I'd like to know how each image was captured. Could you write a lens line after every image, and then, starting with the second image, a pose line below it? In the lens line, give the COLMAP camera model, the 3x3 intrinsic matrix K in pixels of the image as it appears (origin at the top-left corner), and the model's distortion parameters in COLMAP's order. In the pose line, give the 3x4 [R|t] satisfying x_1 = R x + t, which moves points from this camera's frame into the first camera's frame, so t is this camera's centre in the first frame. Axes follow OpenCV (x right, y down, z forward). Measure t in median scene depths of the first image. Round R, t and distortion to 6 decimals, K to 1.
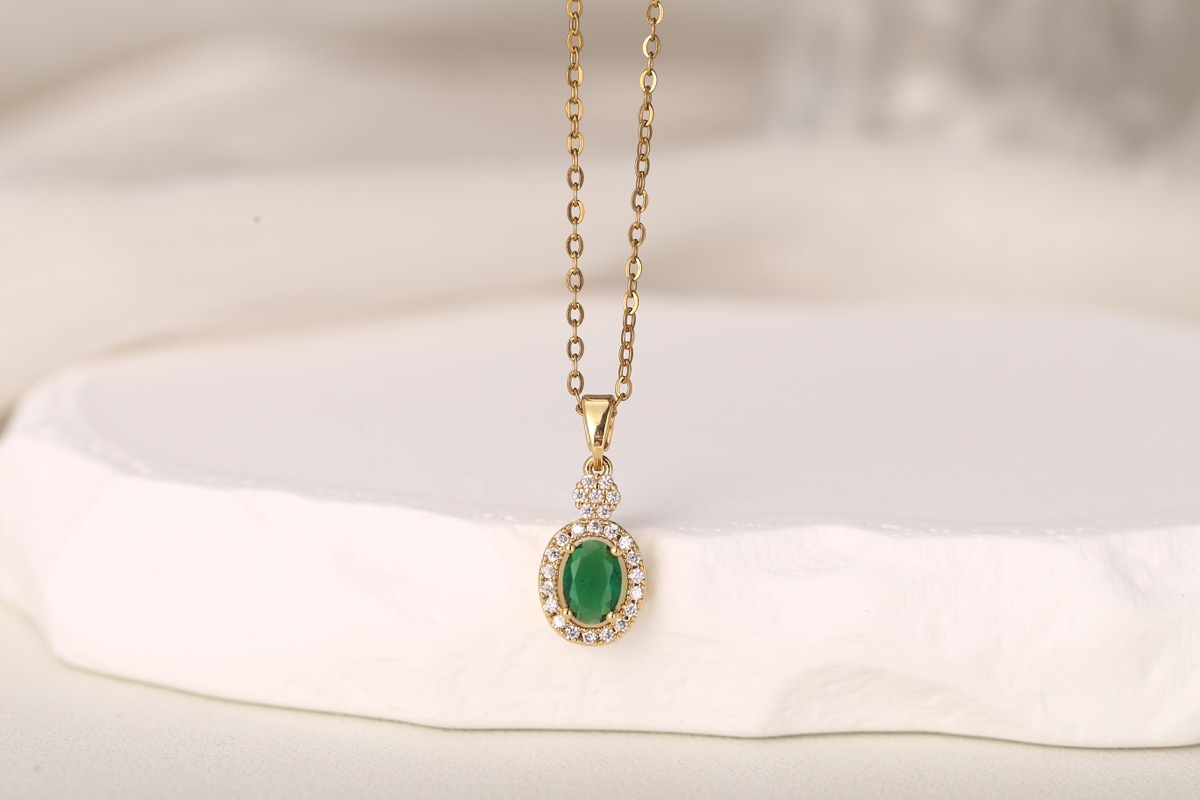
lens RADIAL K [[5922.9, 0, 581.7], [0, 5922.9, 442.1], [0, 0, 1]] dist [0.024592, 0.000000]
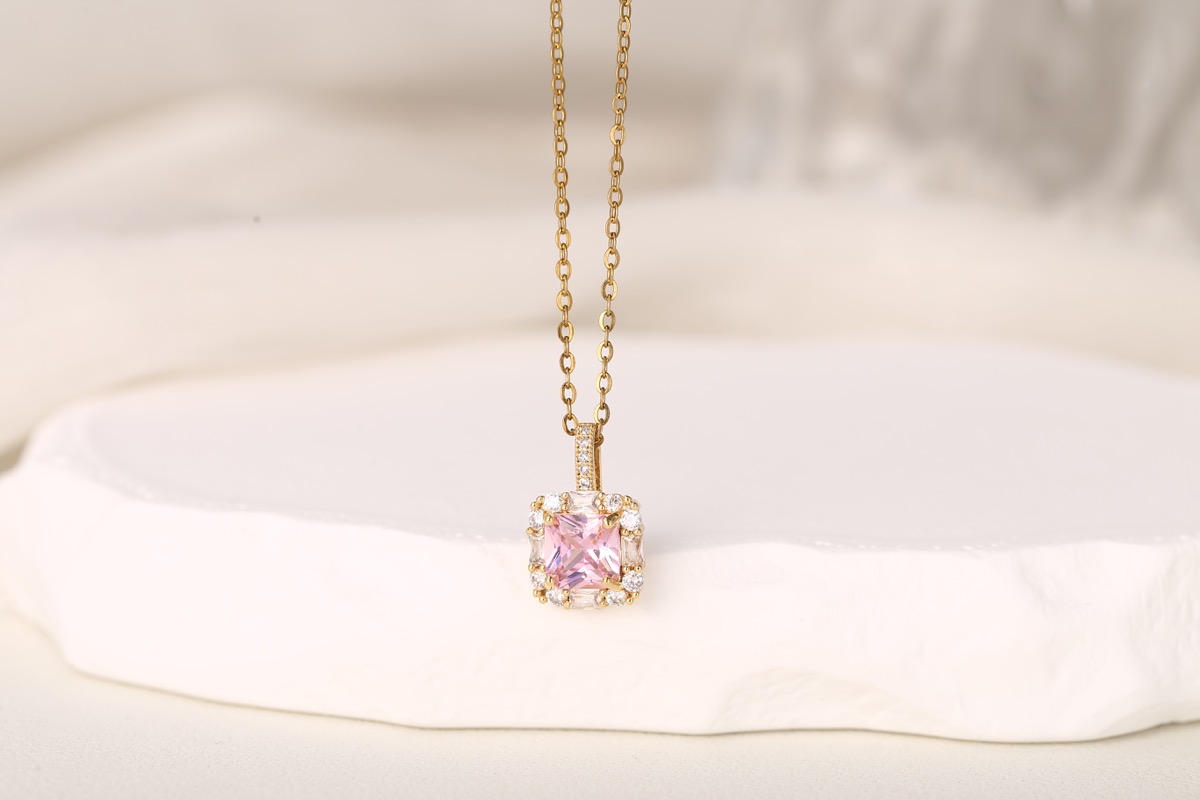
lens RADIAL K [[5922.9, 0, 598.6], [0, 5922.9, 393.2], [0, 0, 1]] dist [0.024592, 0.000000]
pose [[0.999964, -0.004450, 0.007249, 0.002241], [0.004532, 0.999925, -0.011389, -0.001385], [-0.007198, 0.011422, 0.999909, -0.106832]]
